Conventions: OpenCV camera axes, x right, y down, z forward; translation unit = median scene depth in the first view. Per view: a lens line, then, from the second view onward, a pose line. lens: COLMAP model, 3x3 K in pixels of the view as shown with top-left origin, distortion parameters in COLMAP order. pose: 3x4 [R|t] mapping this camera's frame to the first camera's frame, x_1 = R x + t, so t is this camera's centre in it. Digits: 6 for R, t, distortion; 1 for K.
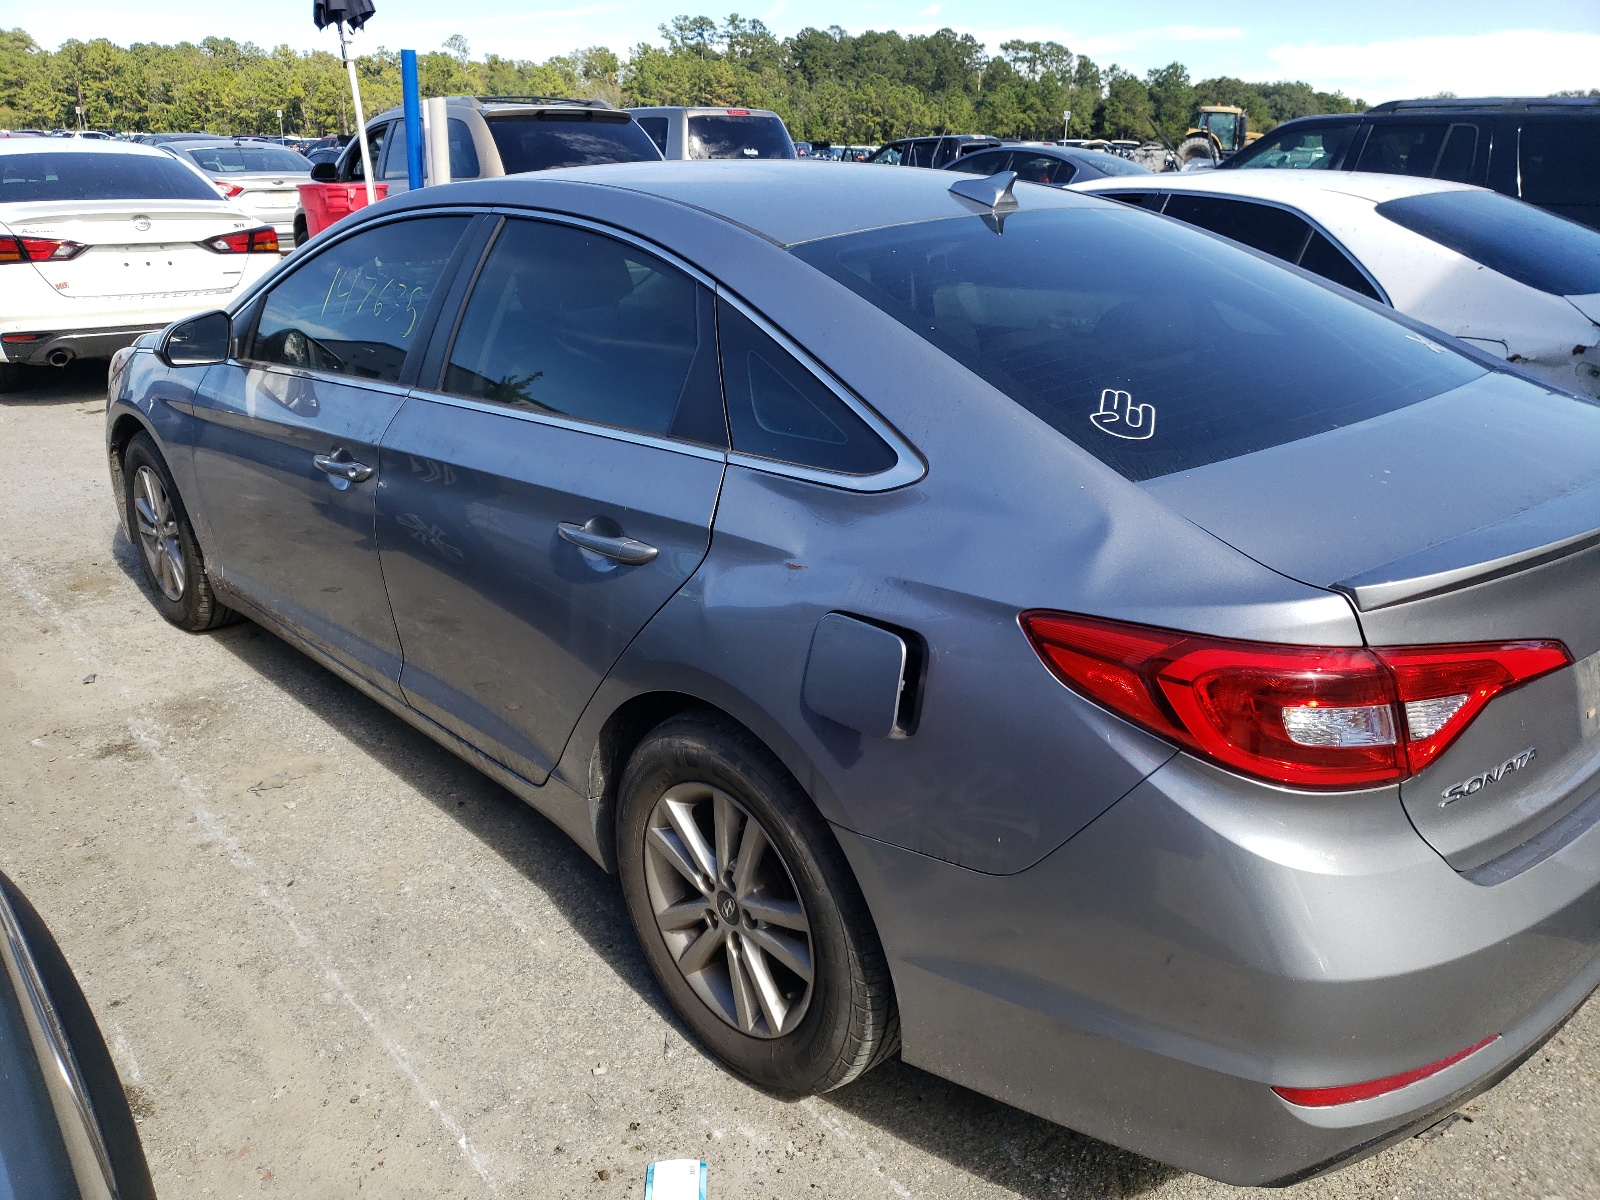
lens RADIAL K [[1218.5, 0, 798.7], [0, 1218.5, 603.9], [0, 0, 1]] dist [0.018890, 0.003632]
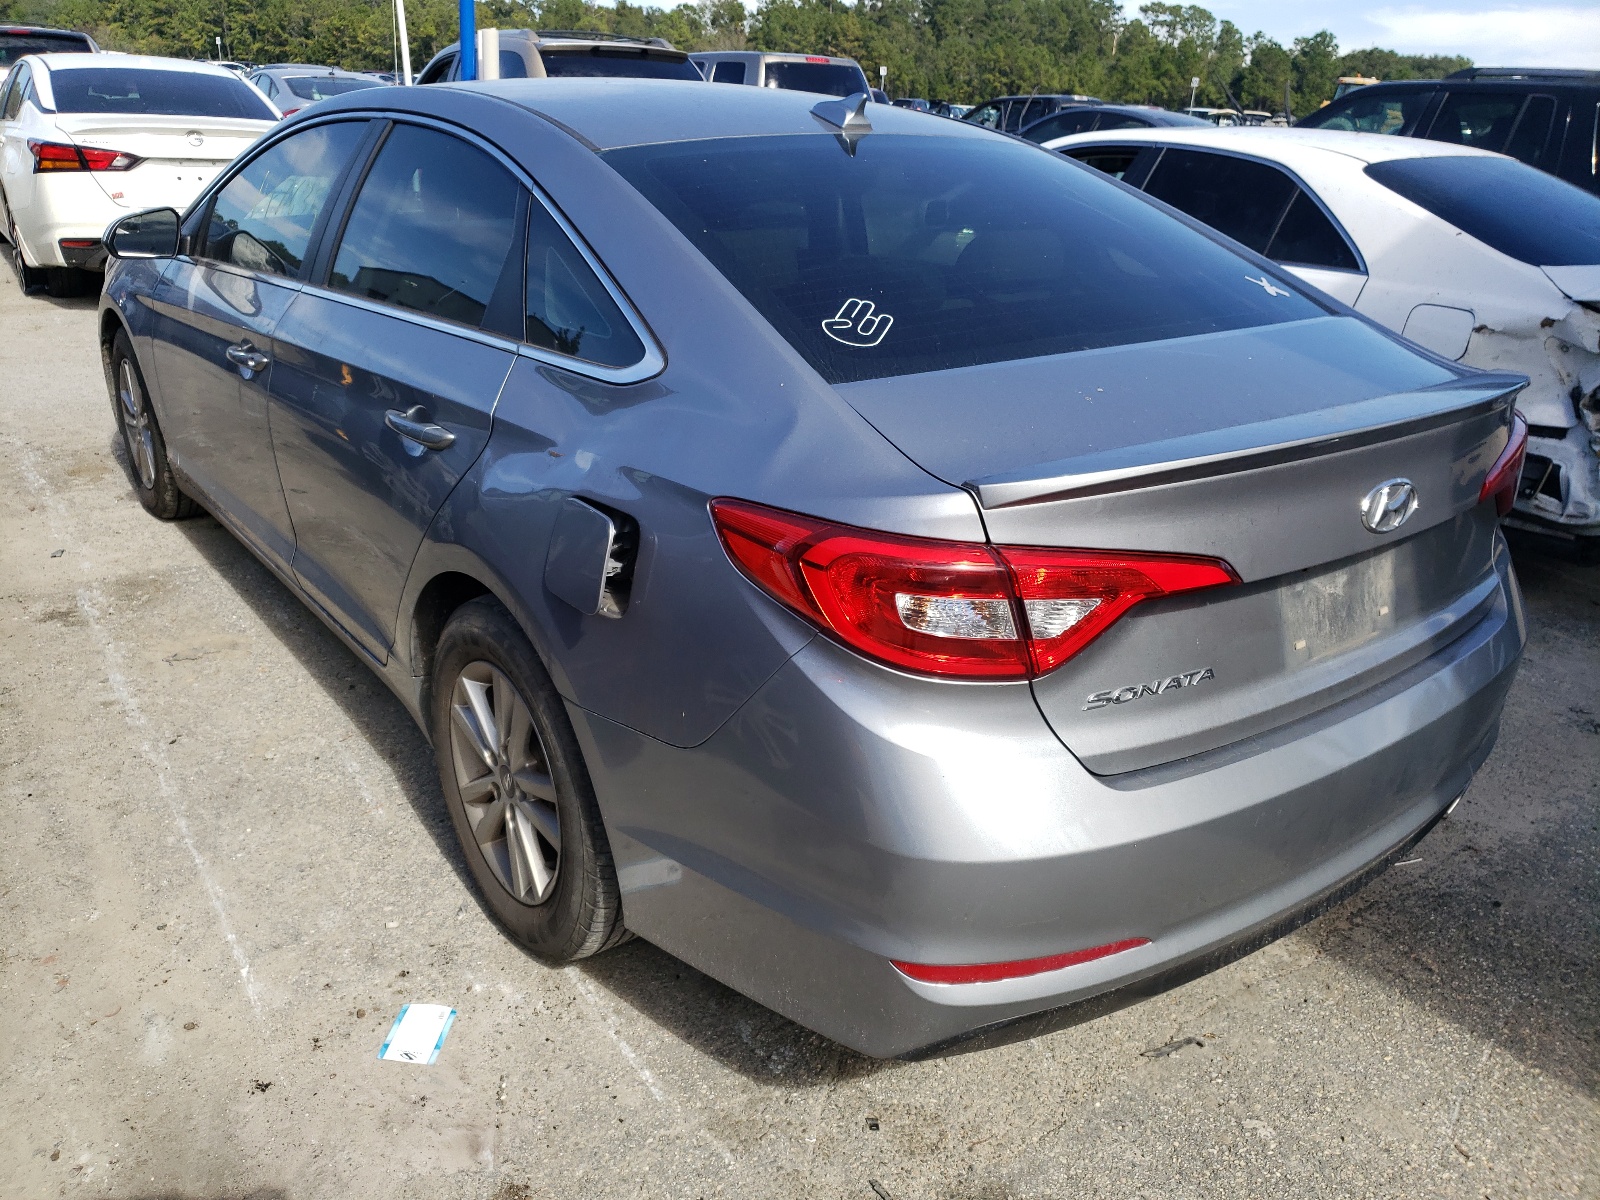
lens RADIAL K [[1218.5, 0, 786.8], [0, 1218.5, 604.9], [0, 0, 1]] dist [0.018890, 0.003632]
pose [[0.994255, 0.073041, -0.078246, 0.250272], [-0.070495, 0.996904, 0.034822, 0.042074], [0.080547, -0.029106, 0.996326, -0.030576]]
